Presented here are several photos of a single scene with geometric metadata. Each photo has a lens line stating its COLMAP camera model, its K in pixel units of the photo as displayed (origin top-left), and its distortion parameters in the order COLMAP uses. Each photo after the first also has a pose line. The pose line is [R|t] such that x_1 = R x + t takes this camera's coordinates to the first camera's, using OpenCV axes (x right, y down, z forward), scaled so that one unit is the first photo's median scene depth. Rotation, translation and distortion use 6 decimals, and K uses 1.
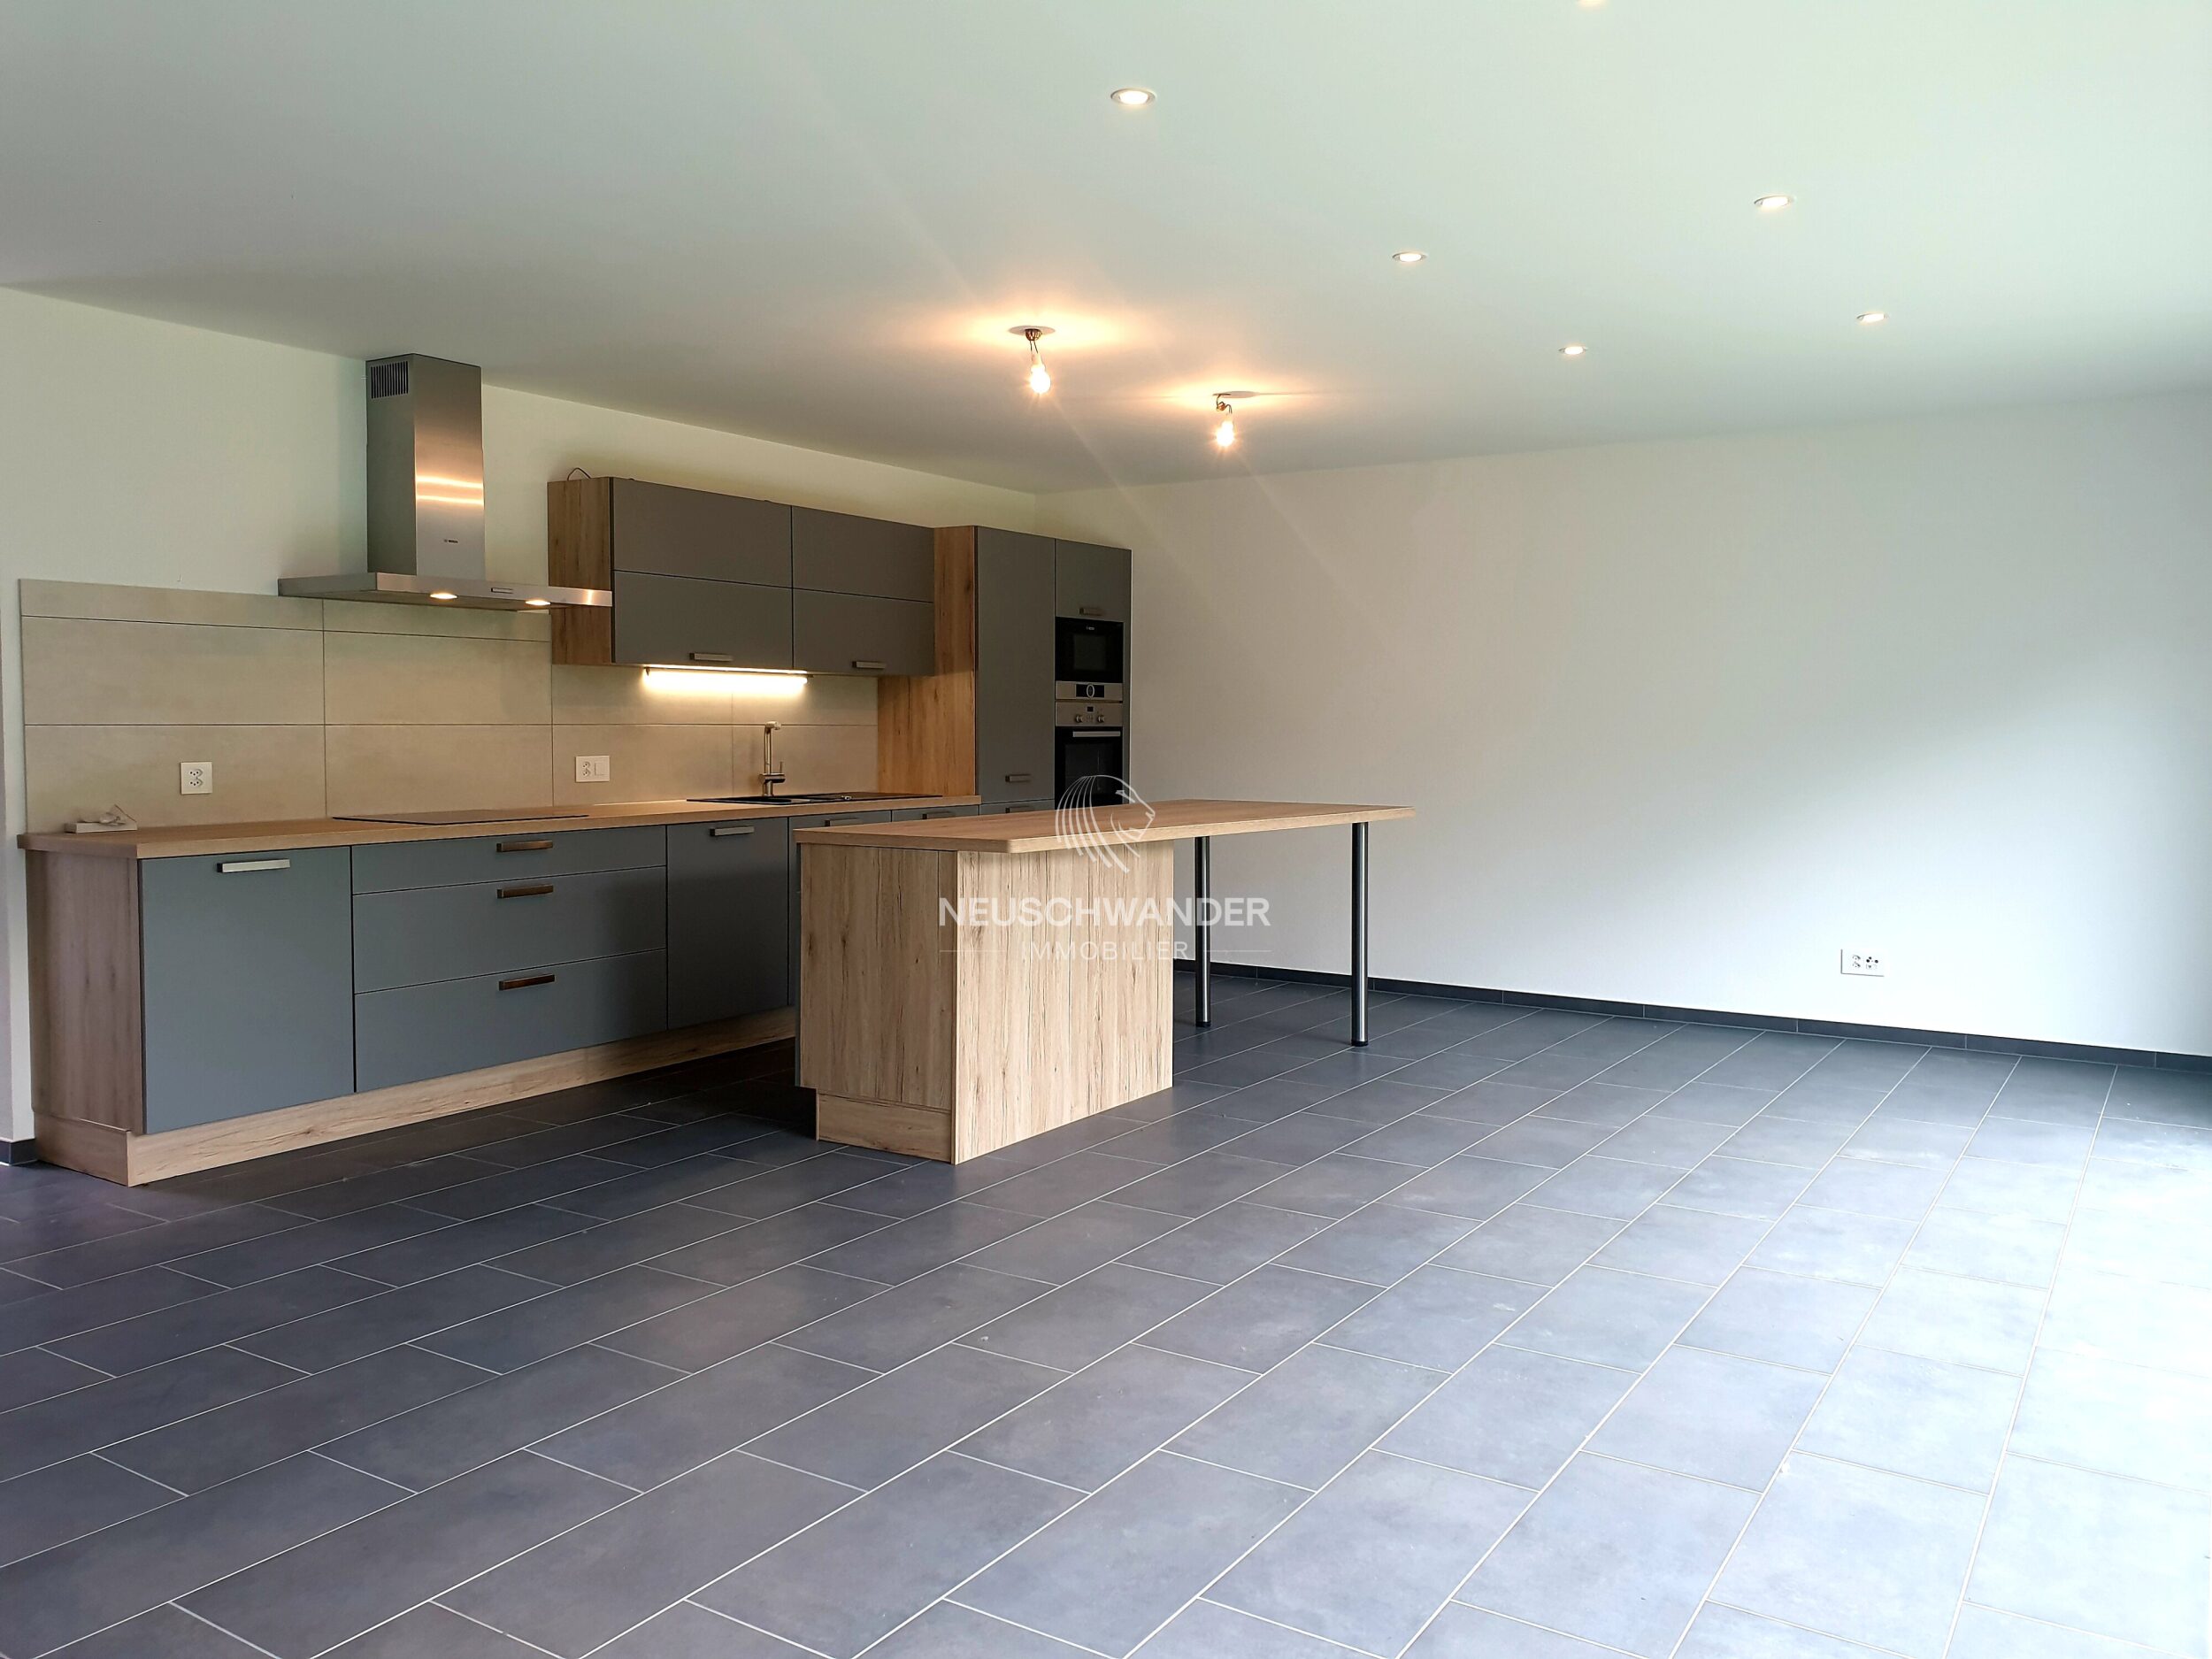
lens RADIAL K [[1692.5, 0, 1106.0], [0, 1692.5, 829.5], [0, 0, 1]] dist [0.010129, 0.003399]
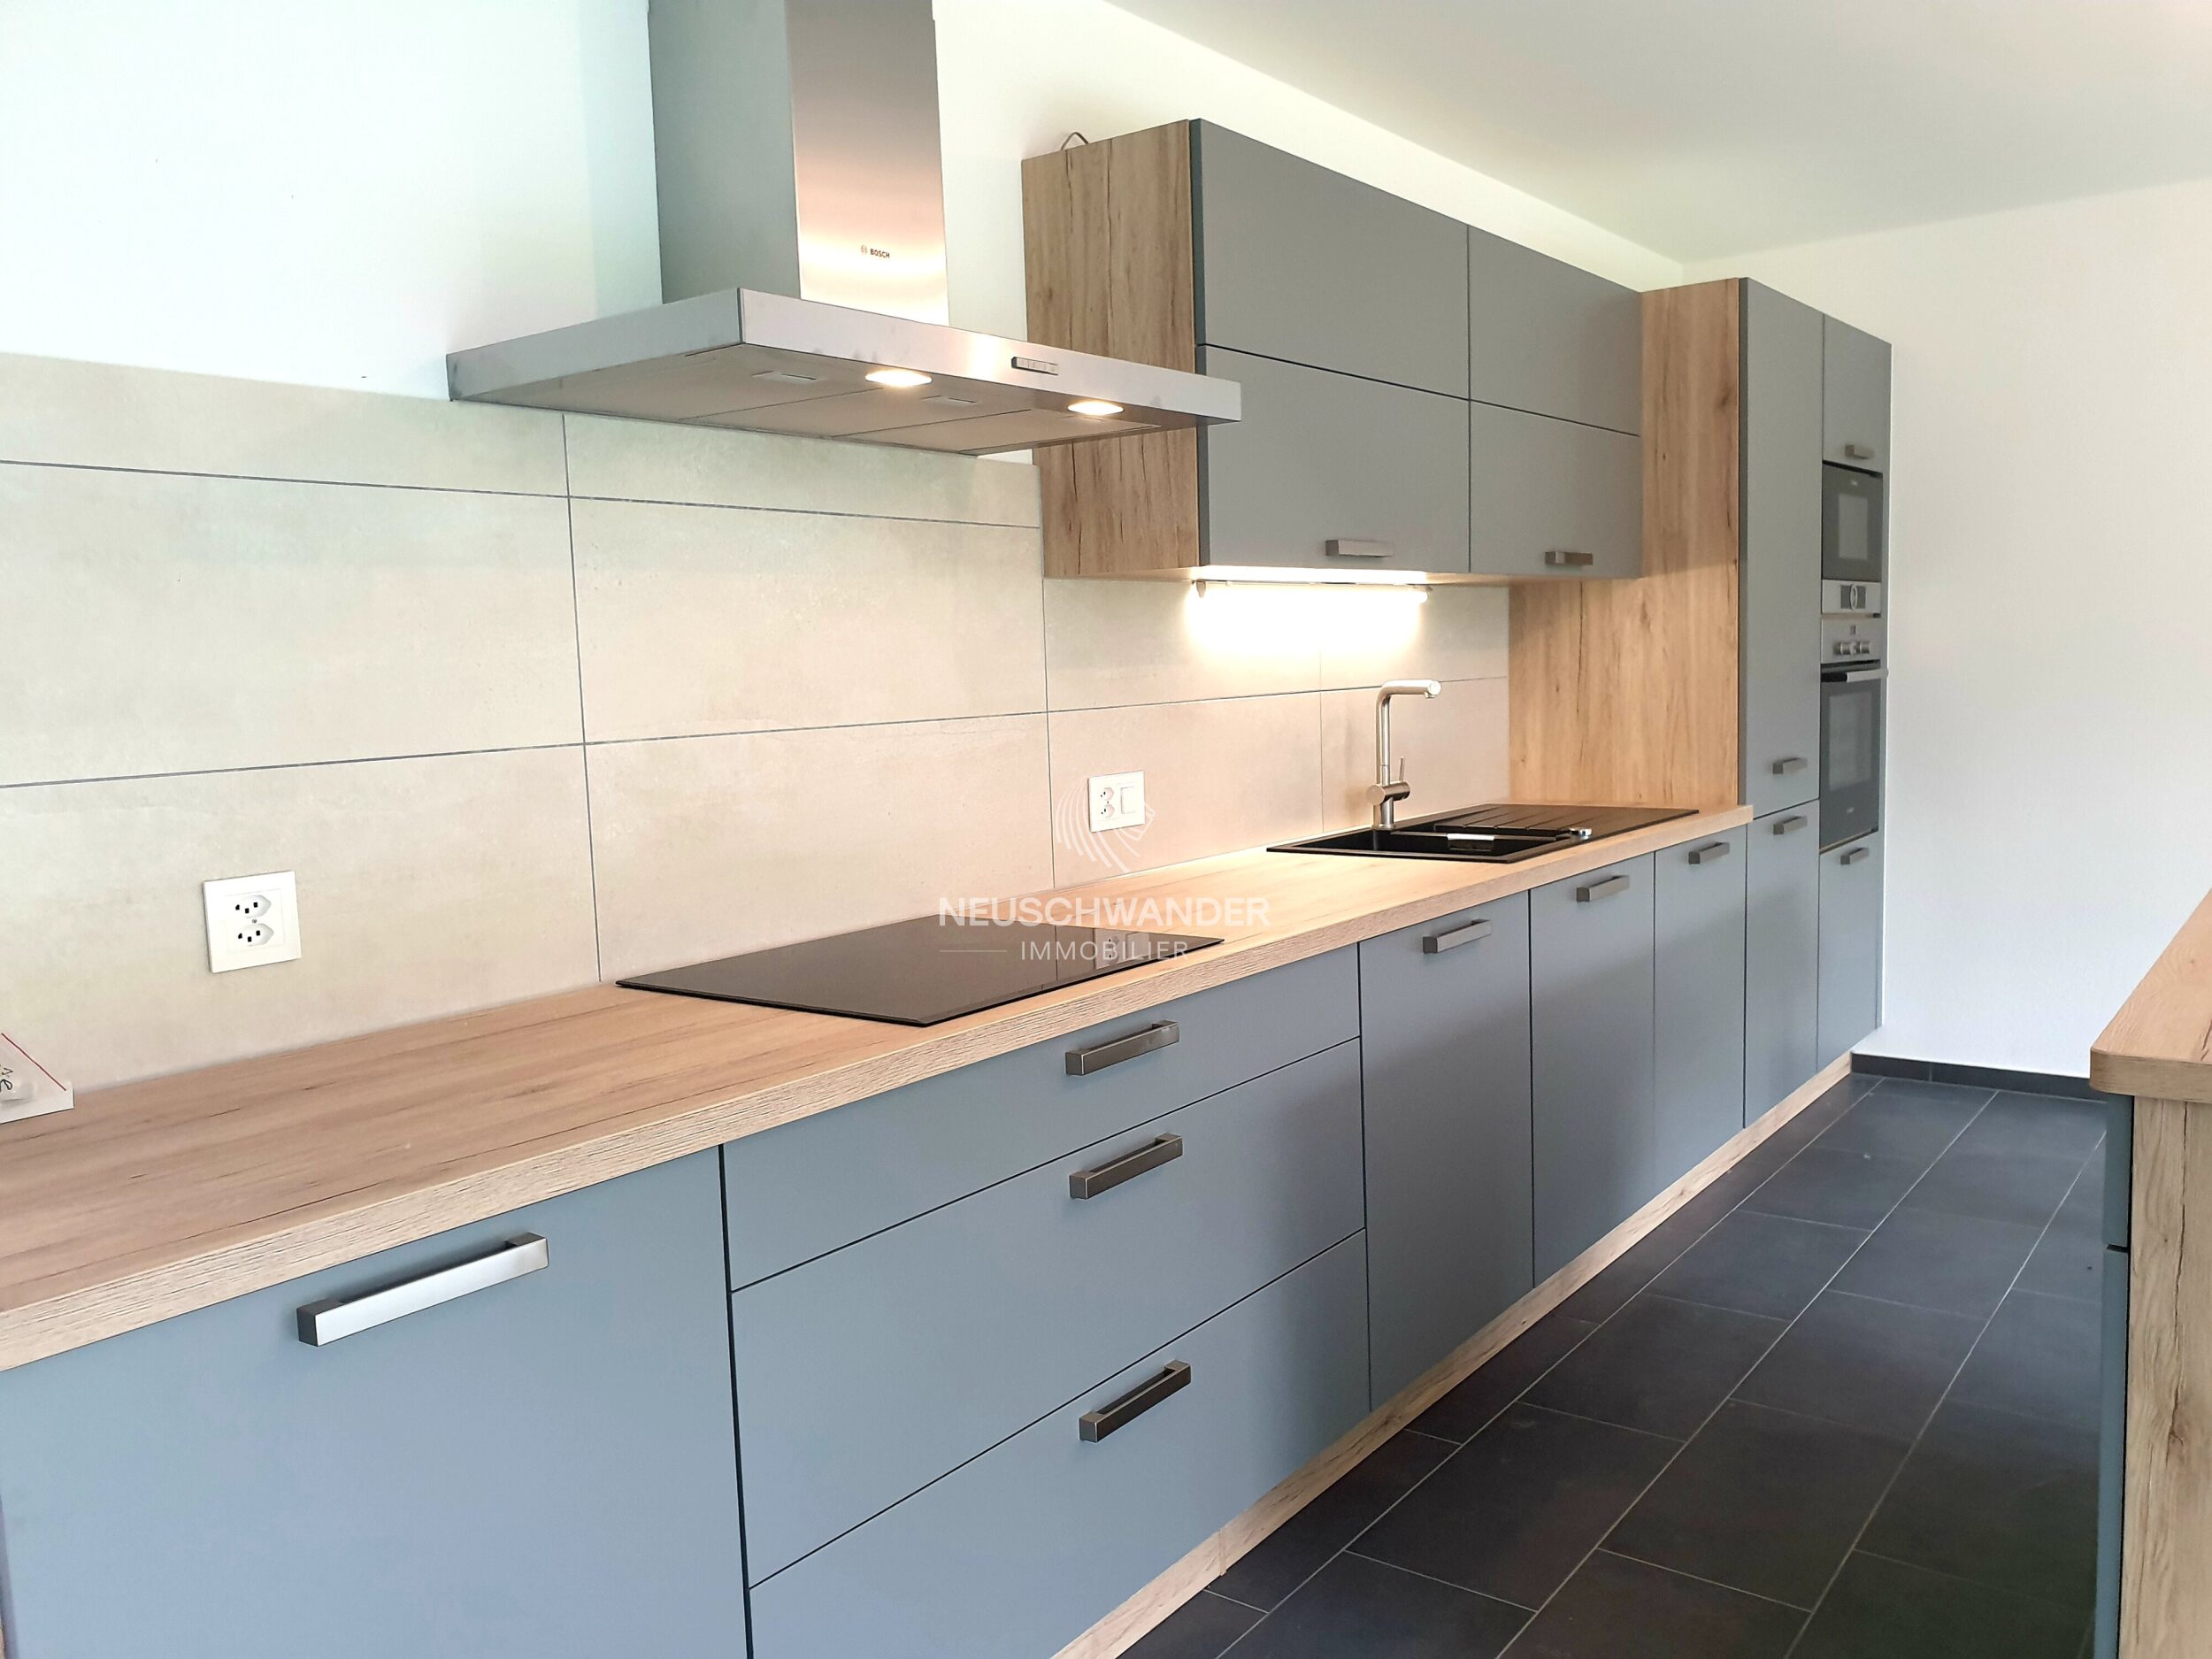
lens RADIAL K [[1689.0, 0, 1102.0], [0, 1689.0, 844.0], [0, 0, 1]] dist [0.095305, -0.005030]
pose [[0.995873, -0.028739, -0.086090, -0.268541], [0.032904, 0.998335, 0.047368, -0.046471], [0.084585, -0.050005, 0.995161, 0.537374]]
